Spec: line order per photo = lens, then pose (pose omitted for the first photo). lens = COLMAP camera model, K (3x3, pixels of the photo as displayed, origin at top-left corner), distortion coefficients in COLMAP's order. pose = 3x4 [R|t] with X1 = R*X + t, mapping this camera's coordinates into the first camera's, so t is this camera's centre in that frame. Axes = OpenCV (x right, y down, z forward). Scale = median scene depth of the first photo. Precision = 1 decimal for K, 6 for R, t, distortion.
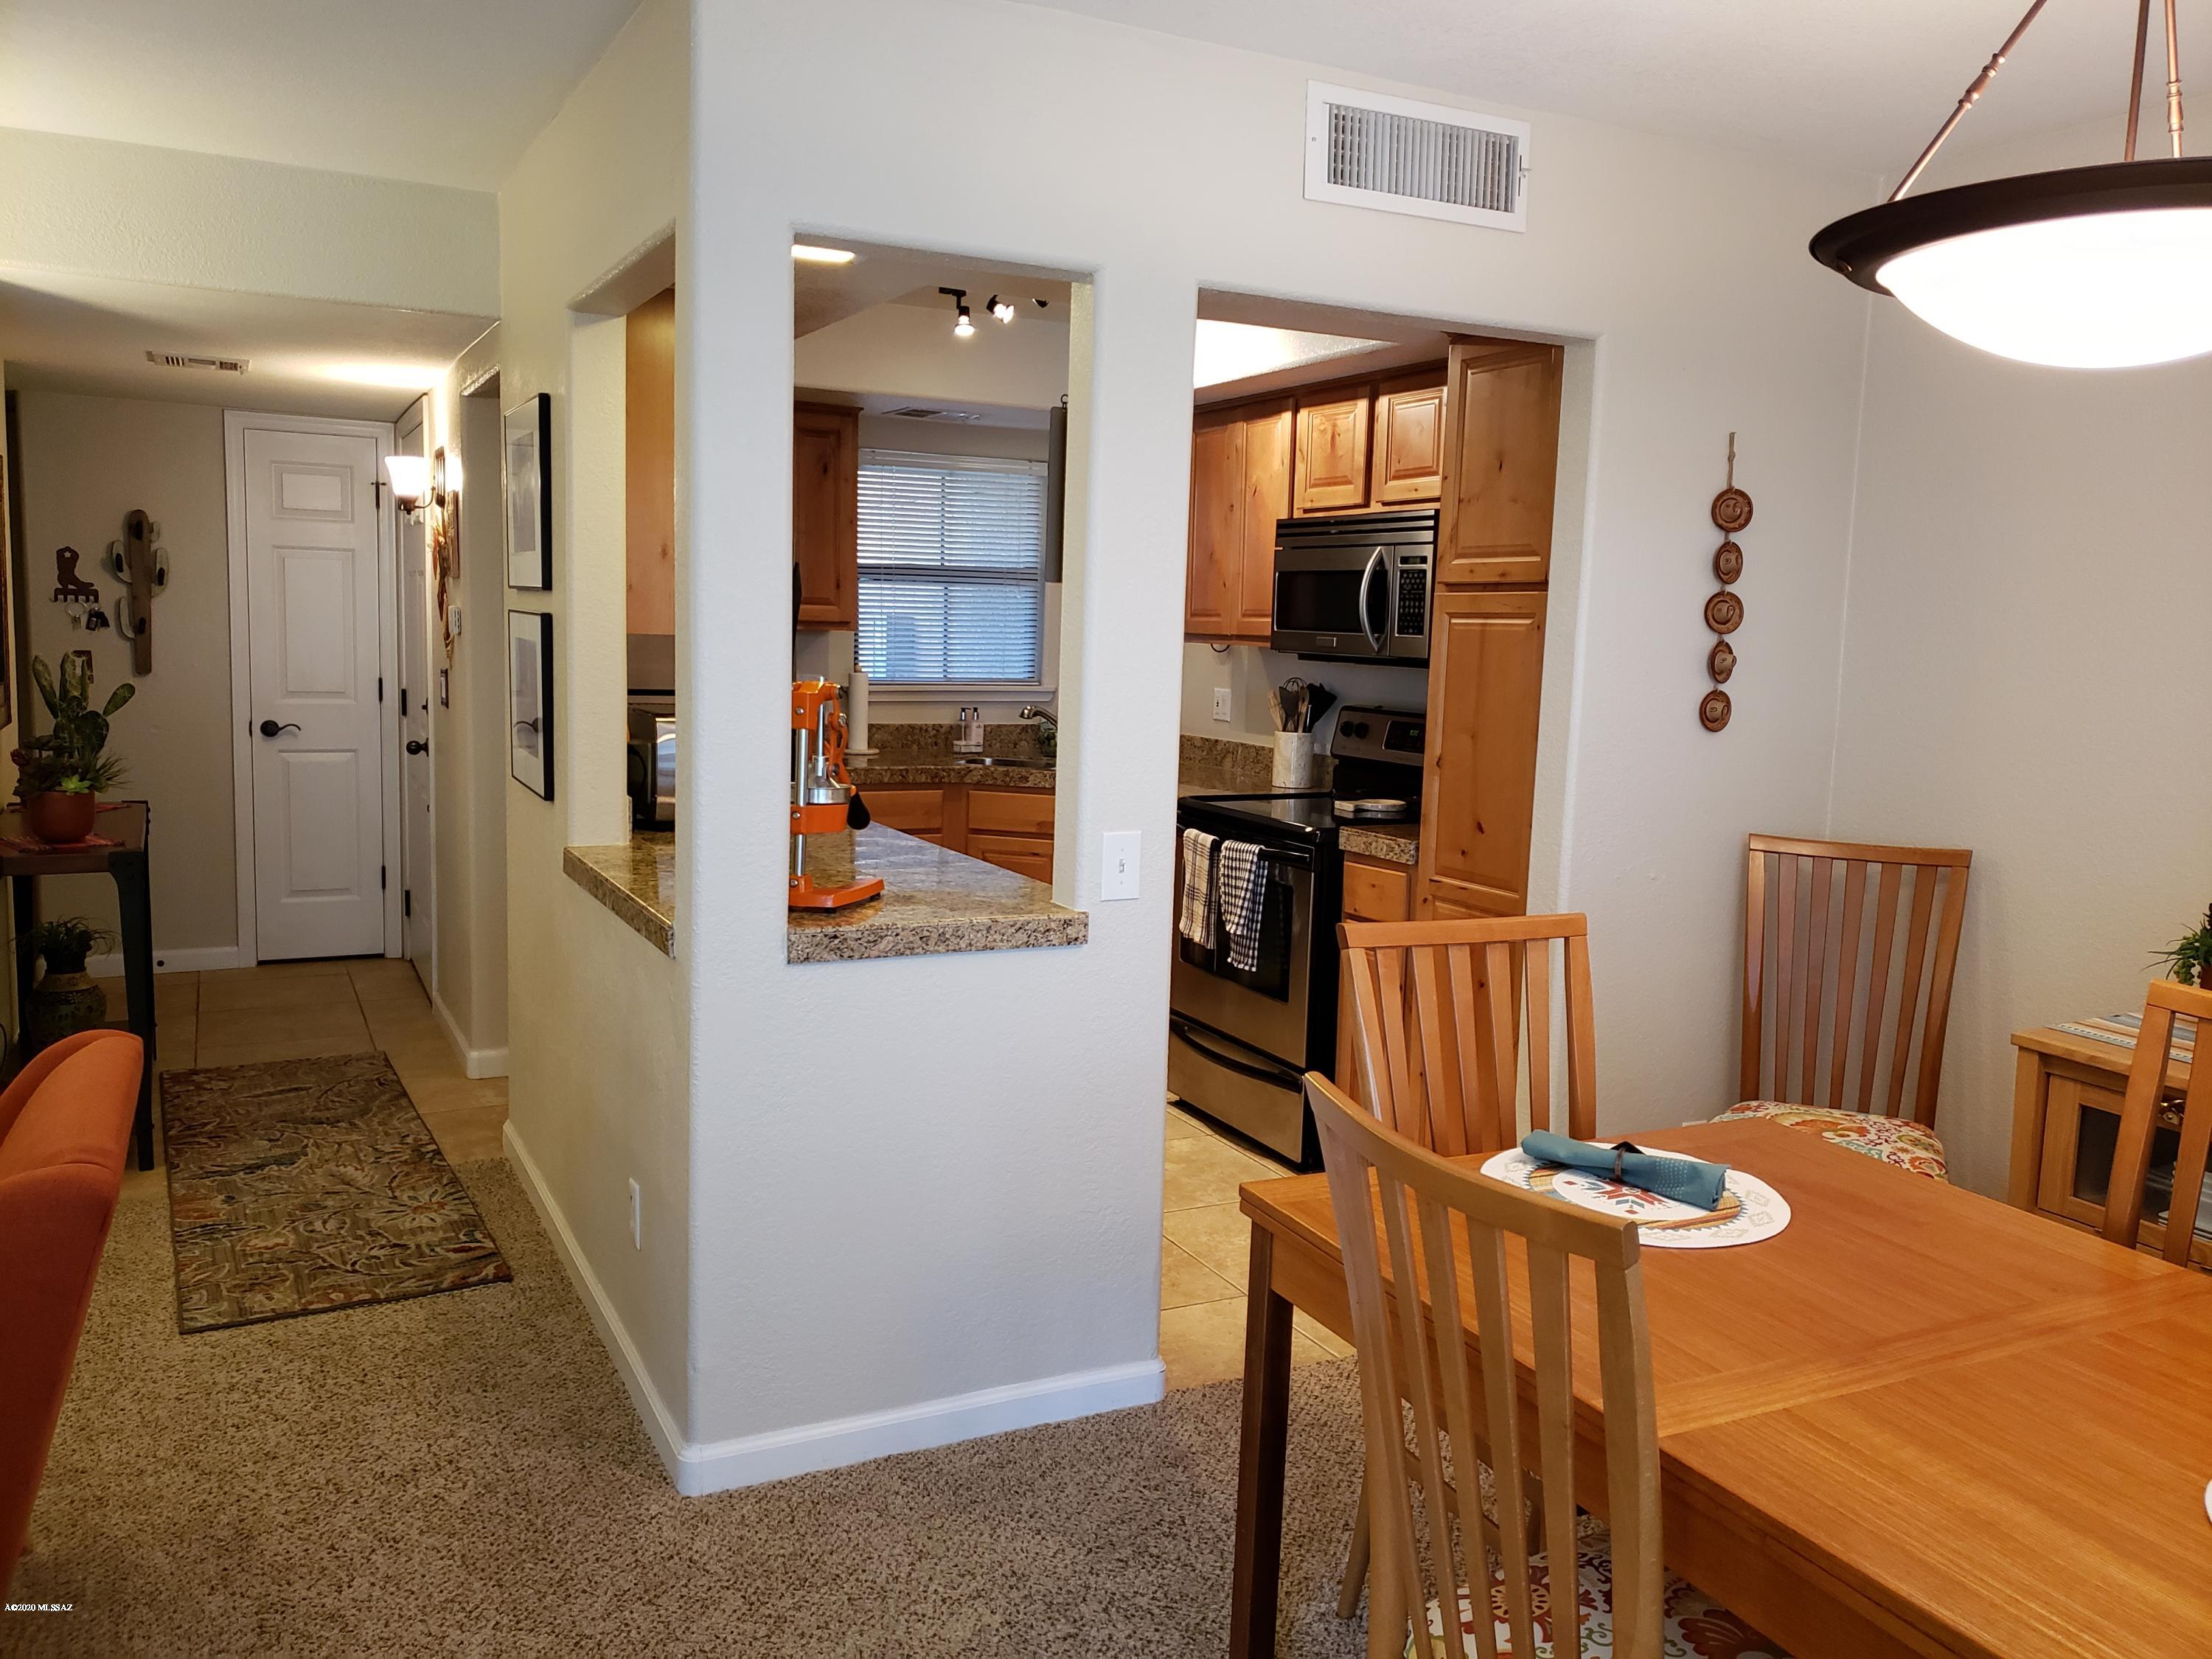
lens RADIAL K [[1689.4, 0, 1082.8], [0, 1689.4, 796.5], [0, 0, 1]] dist [0.061280, -0.000334]
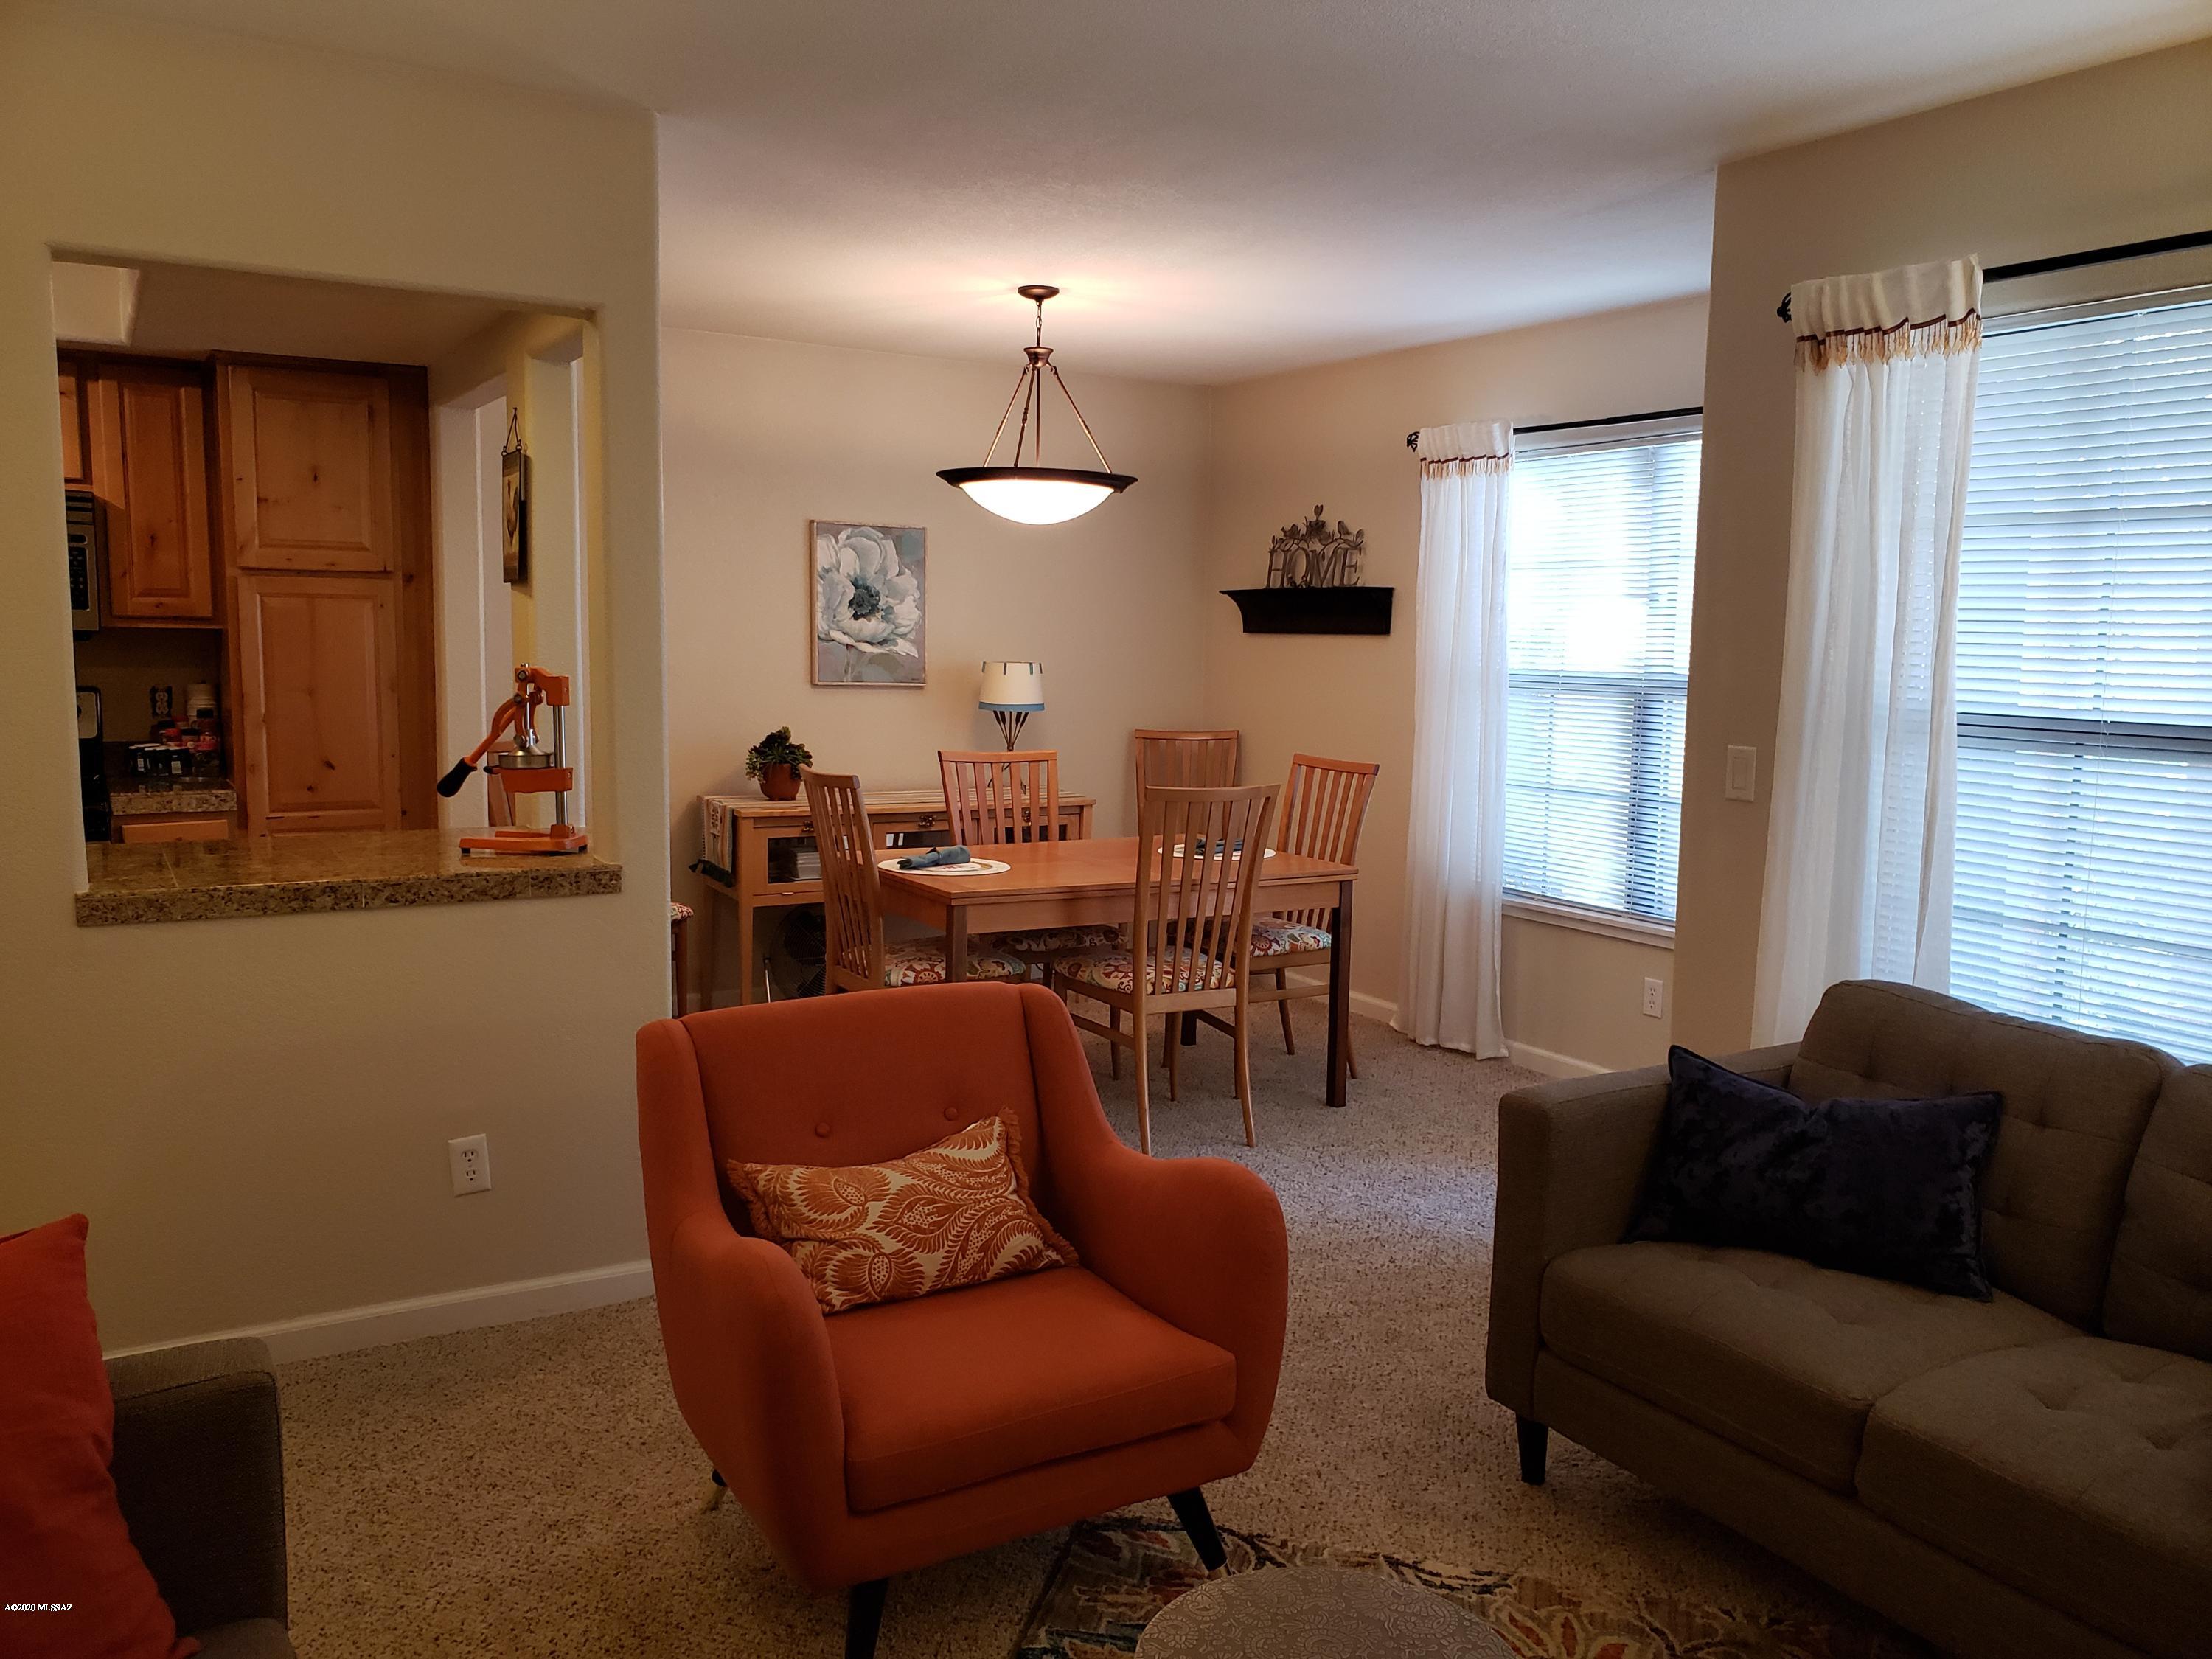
lens RADIAL K [[1657.7, 0, 1099.4], [0, 1657.7, 856.4], [0, 0, 1]] dist [0.066737, -0.125131]
pose [[-0.063091, -0.163438, 0.984534, -1.076597], [0.084766, 0.982057, 0.168459, -0.078890], [-0.994401, 0.094083, -0.048105, 0.517785]]
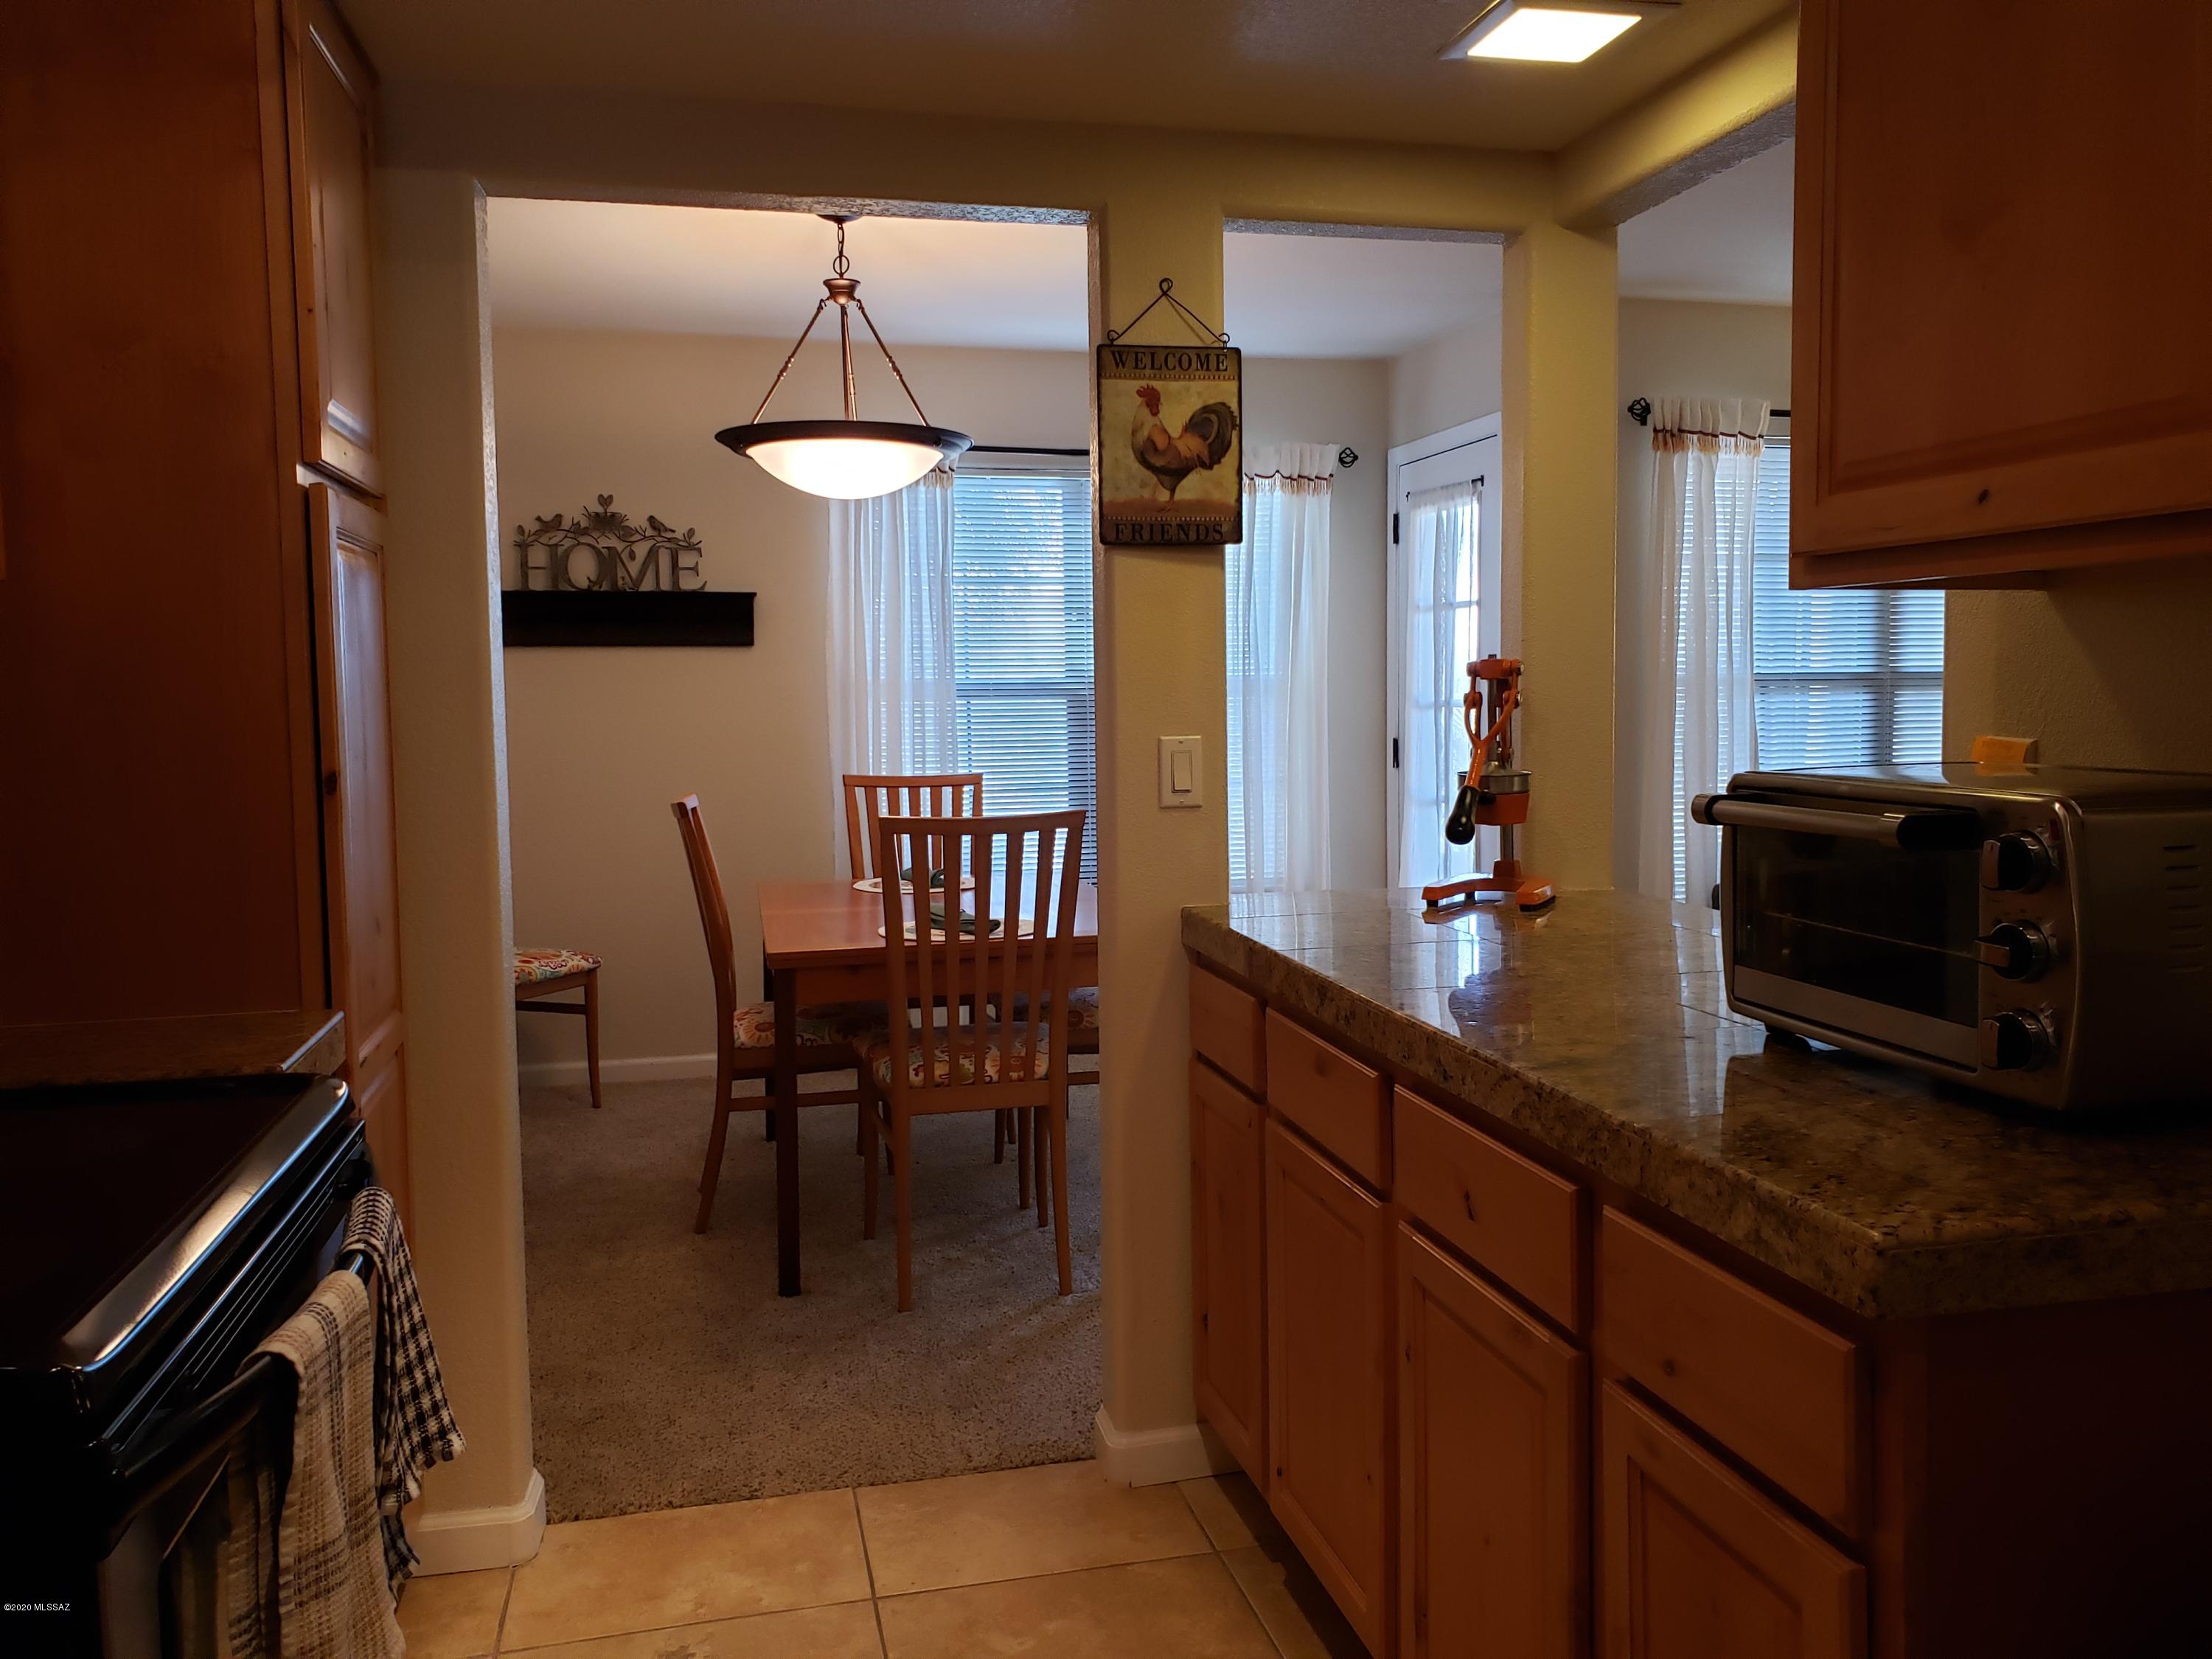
lens RADIAL K [[1757.6, 0, 1048.0], [0, 1757.6, 835.1], [0, 0, 1]] dist [0.105676, -0.407714]
pose [[-0.967760, -0.034668, 0.249475, -0.119714], [0.012776, 0.982450, 0.186087, -0.116048], [-0.251548, 0.183275, -0.950334, 1.565252]]
